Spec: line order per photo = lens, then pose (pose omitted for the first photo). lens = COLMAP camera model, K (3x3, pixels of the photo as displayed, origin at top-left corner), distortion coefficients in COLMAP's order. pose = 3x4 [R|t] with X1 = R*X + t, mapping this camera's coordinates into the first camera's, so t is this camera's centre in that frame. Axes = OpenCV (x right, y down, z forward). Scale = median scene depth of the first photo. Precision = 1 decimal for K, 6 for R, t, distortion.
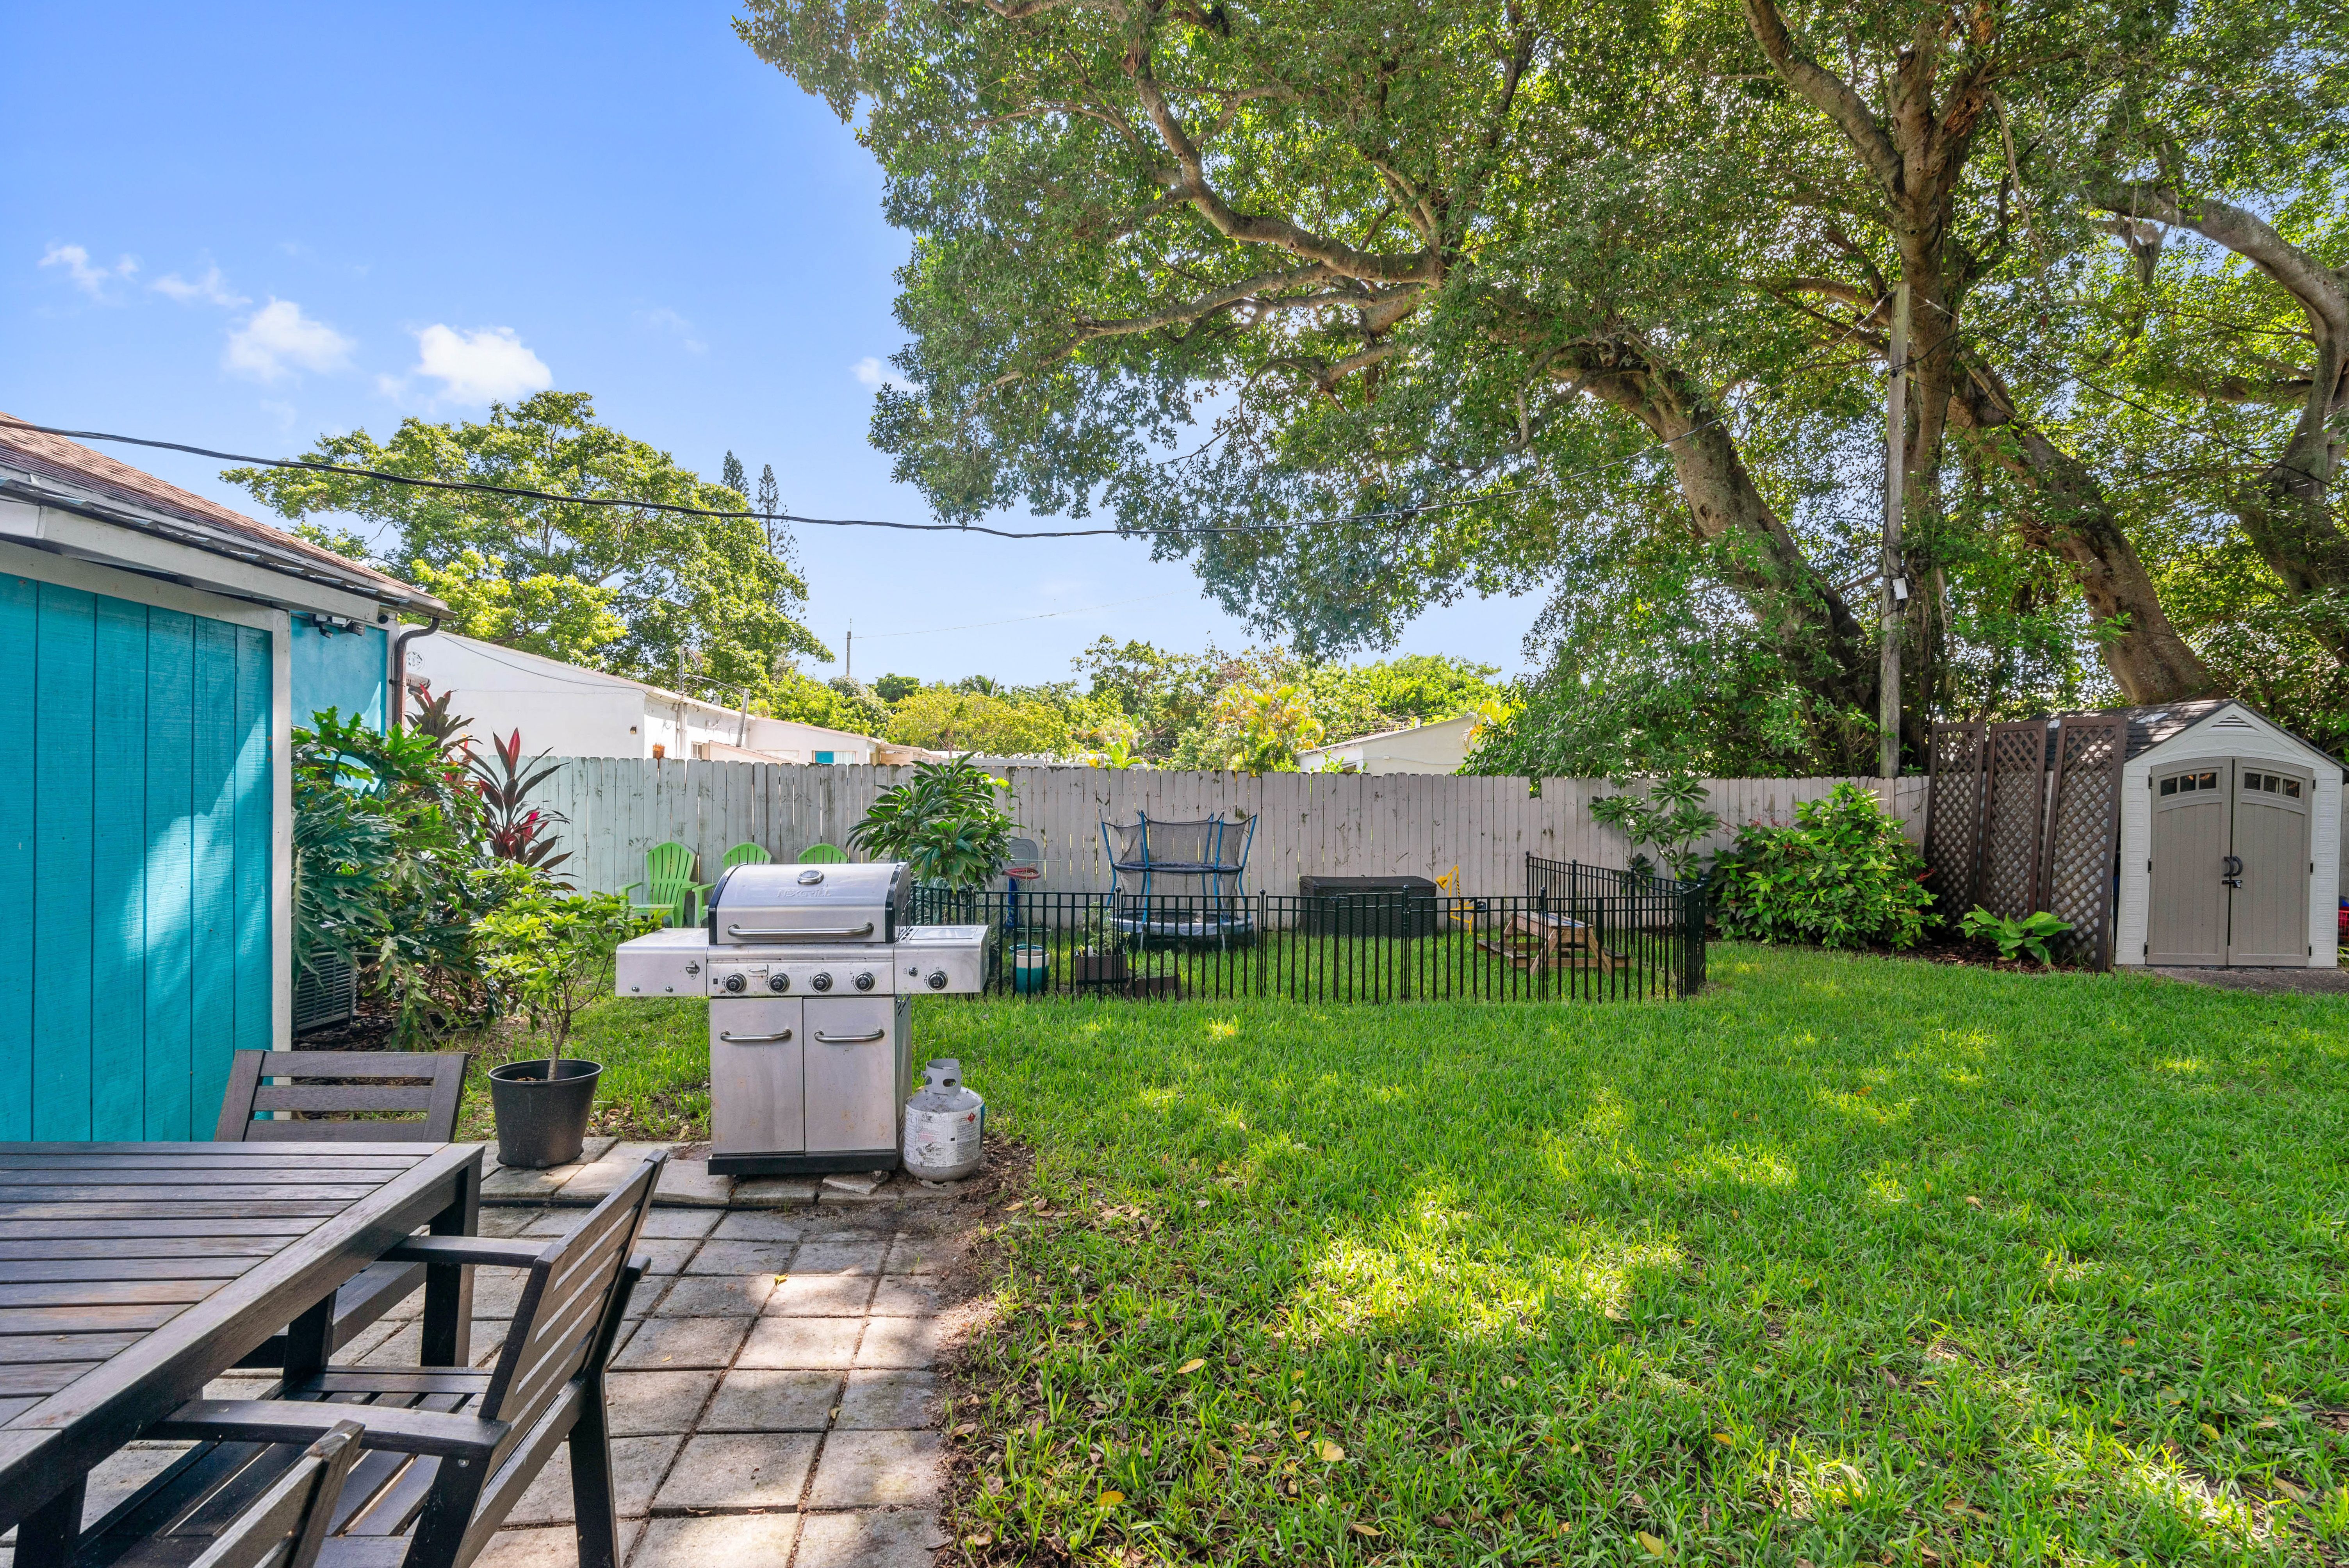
lens RADIAL K [[1073.1, 0, 1173.5], [0, 1073.1, 809.9], [0, 0, 1]] dist [0.013549, 0.000042]
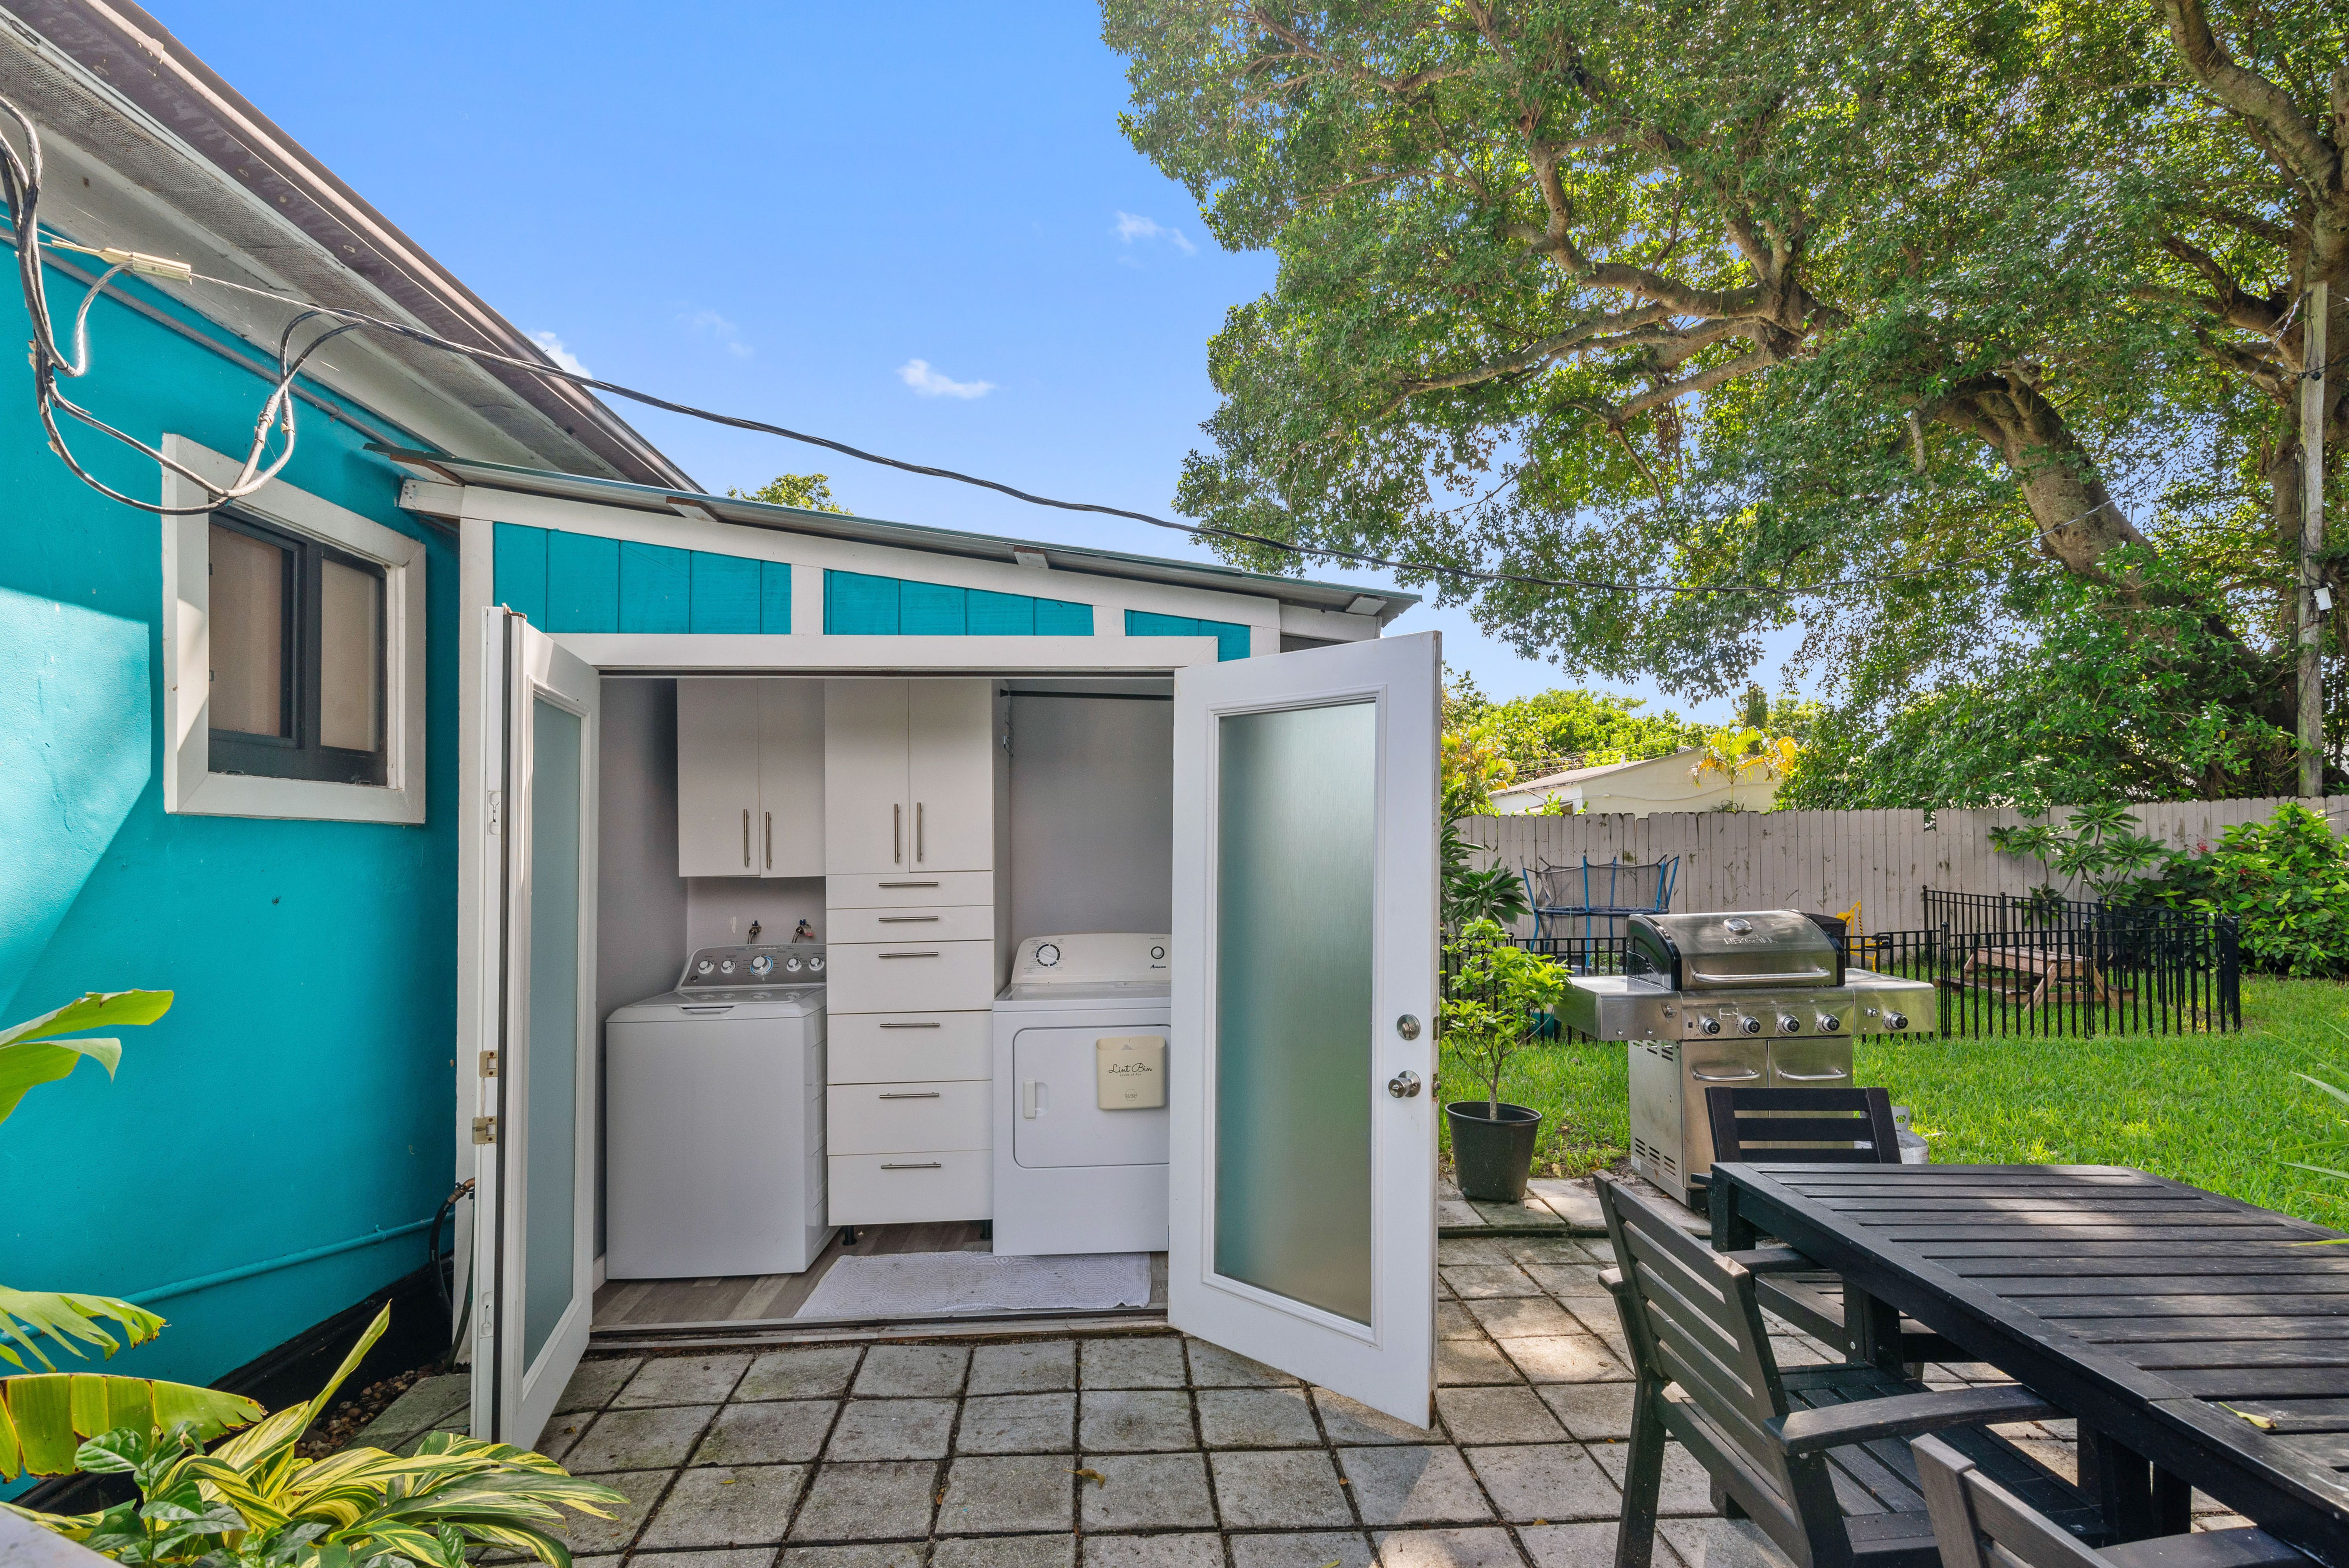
lens RADIAL K [[1079.8, 0, 1235.3], [0, 1079.8, 841.0], [0, 0, 1]] dist [0.014258, 0.000162]
pose [[0.997075, -0.033262, -0.068813, -0.233017], [0.032217, 0.999349, -0.016248, -0.006039], [0.069309, 0.013984, 0.997497, -0.031437]]
